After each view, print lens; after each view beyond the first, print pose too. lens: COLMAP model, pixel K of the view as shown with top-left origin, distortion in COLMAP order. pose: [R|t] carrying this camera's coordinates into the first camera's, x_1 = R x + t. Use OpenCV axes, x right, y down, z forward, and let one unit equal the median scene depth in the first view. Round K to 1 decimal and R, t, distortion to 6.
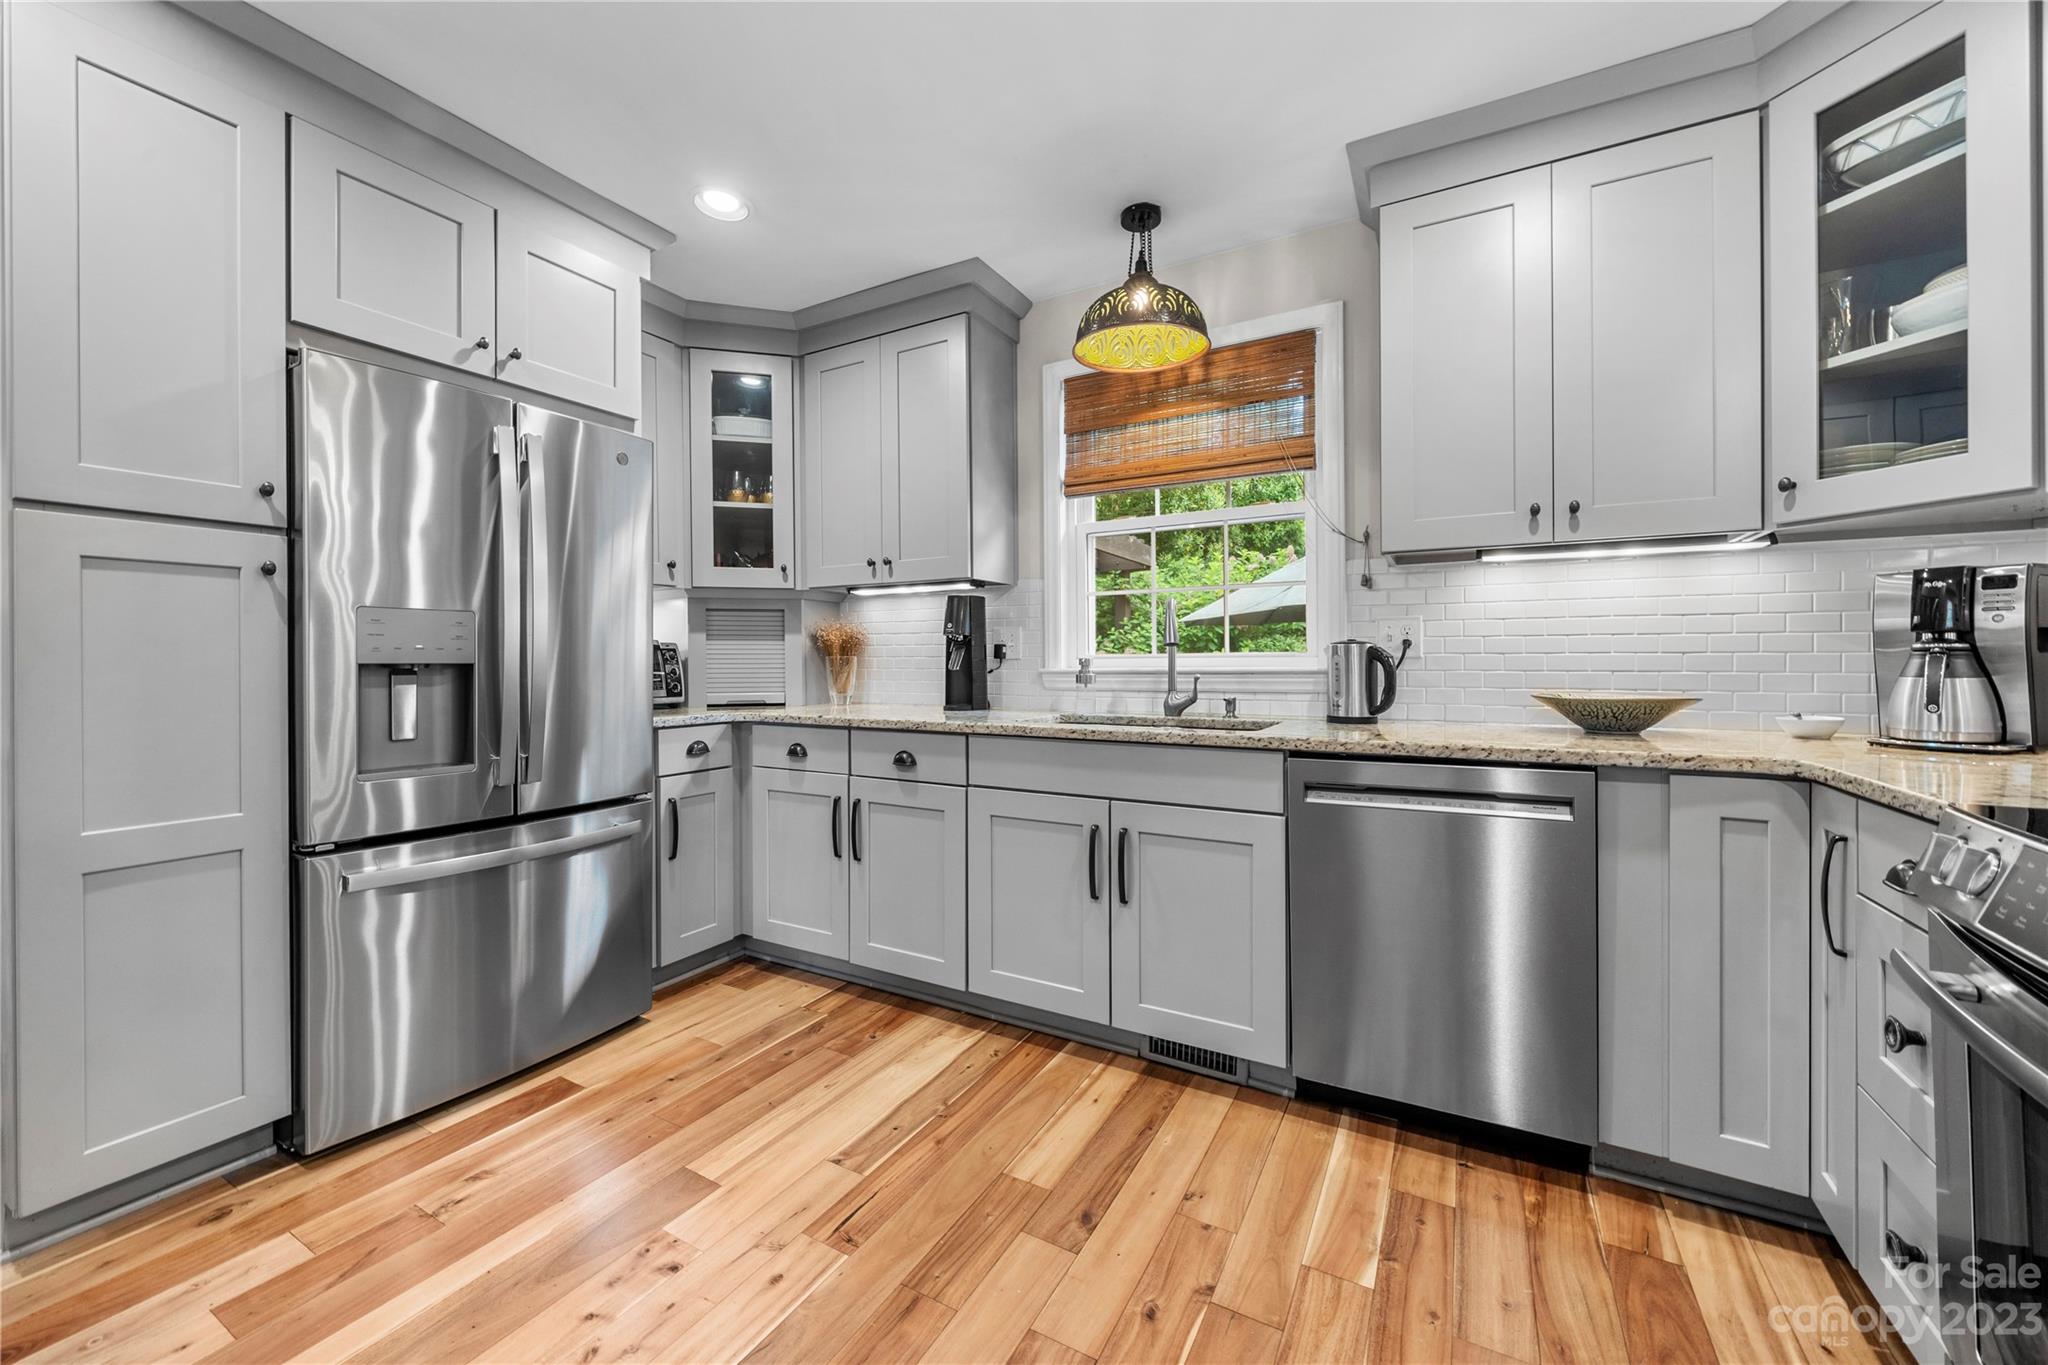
lens RADIAL K [[793.6, 0, 1015.6], [0, 793.6, 665.1], [0, 0, 1]] dist [-0.000520, -0.000160]
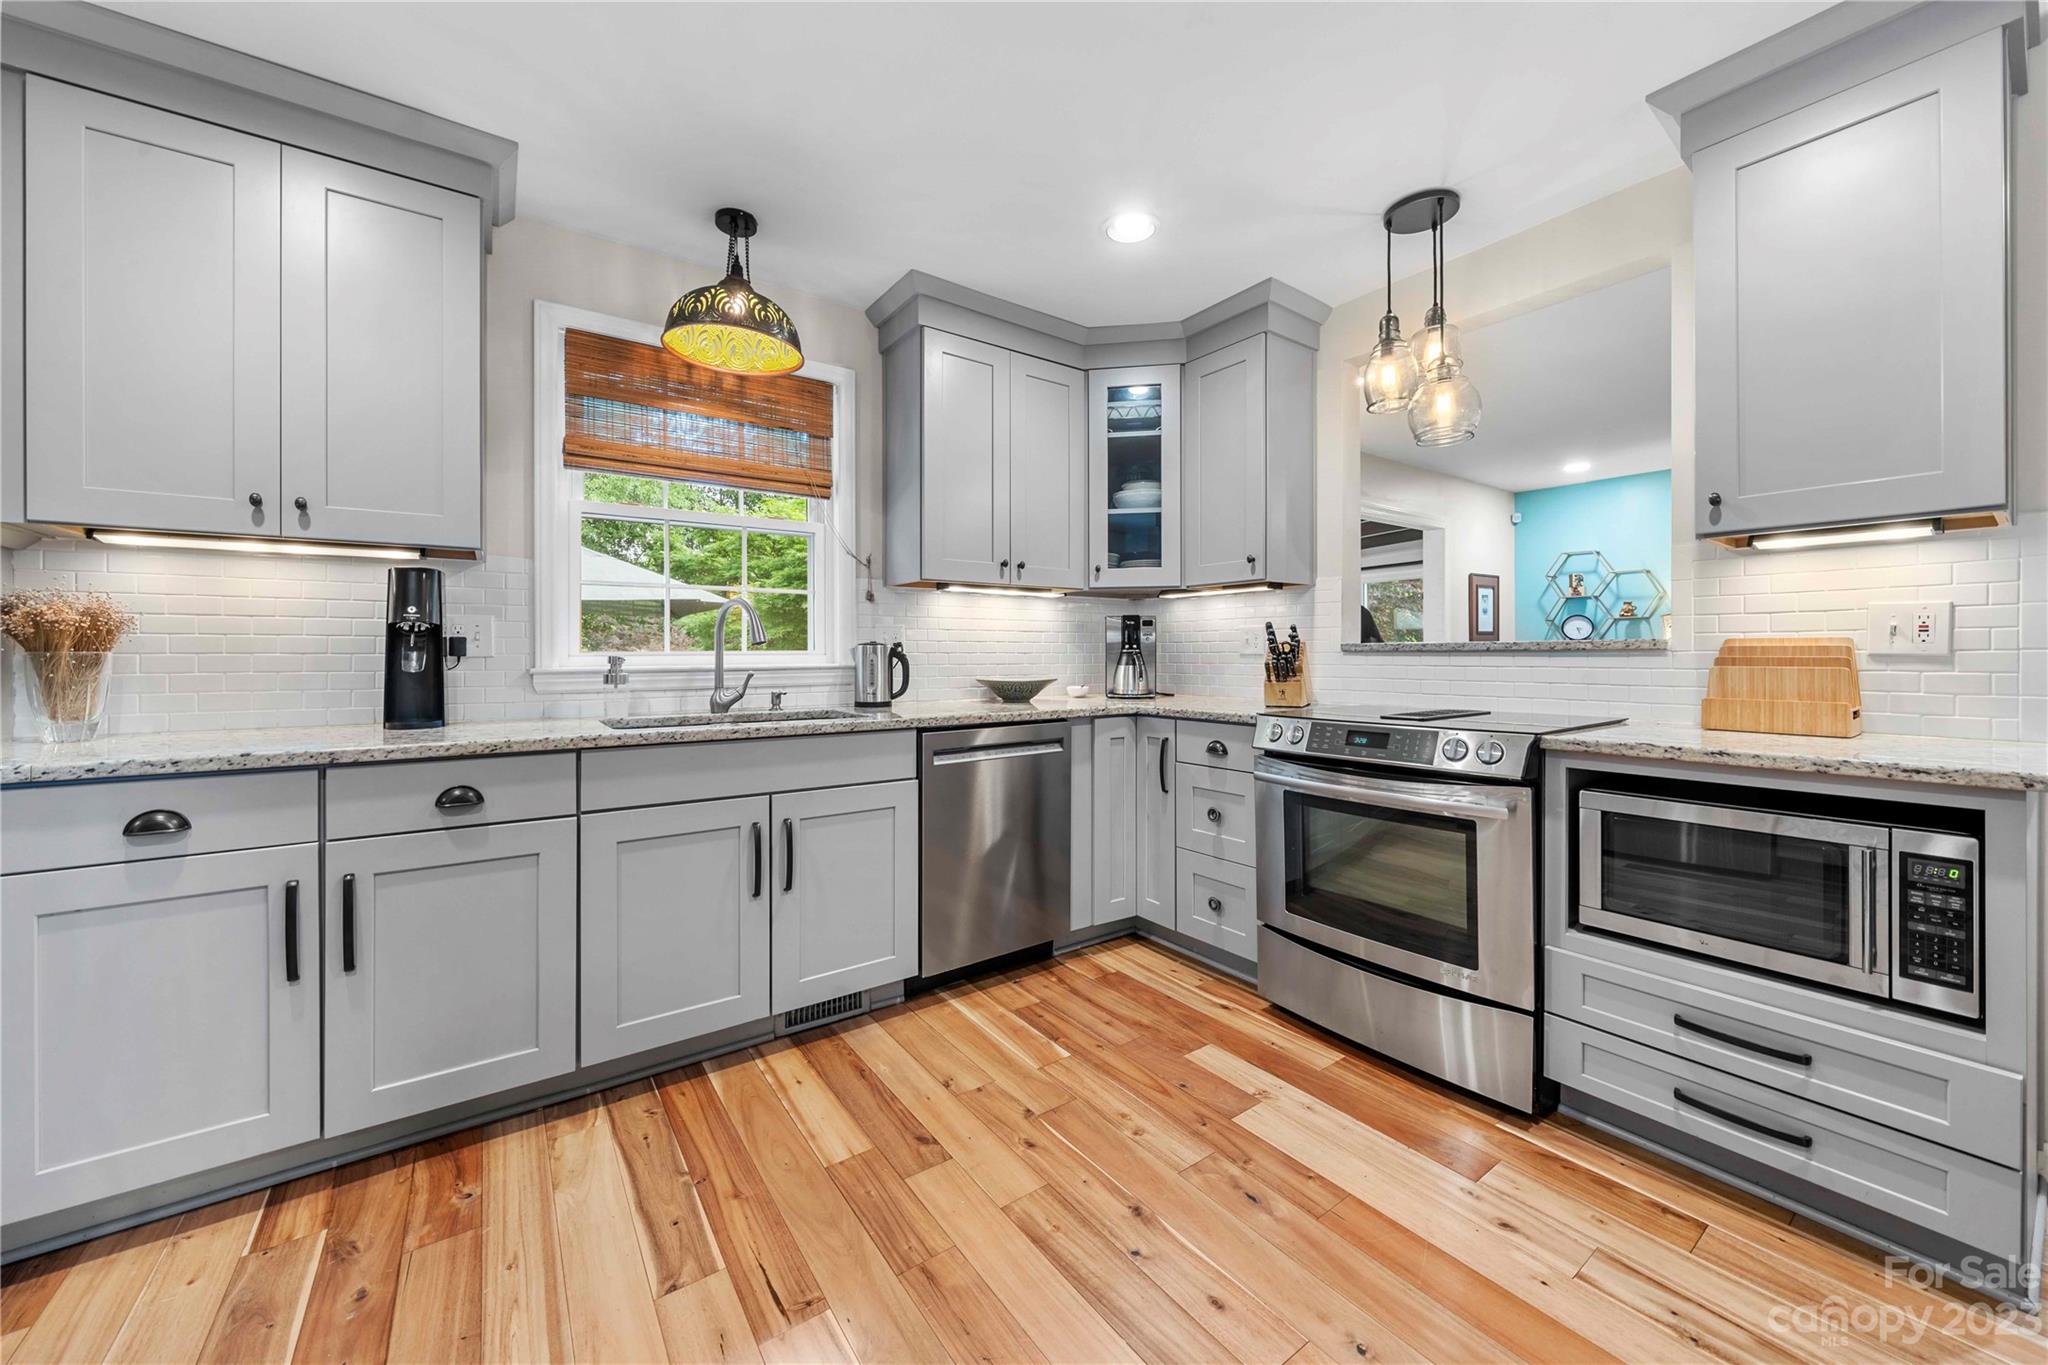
lens RADIAL K [[755.8, 0, 1020.1], [0, 755.8, 655.3], [0, 0, 1]] dist [-0.001368, -0.000181]
pose [[0.420152, 0.001035, 0.907453, -0.633213], [0.005674, 0.999977, -0.003767, -0.004407], [-0.907436, 0.006731, 0.420137, 0.297645]]
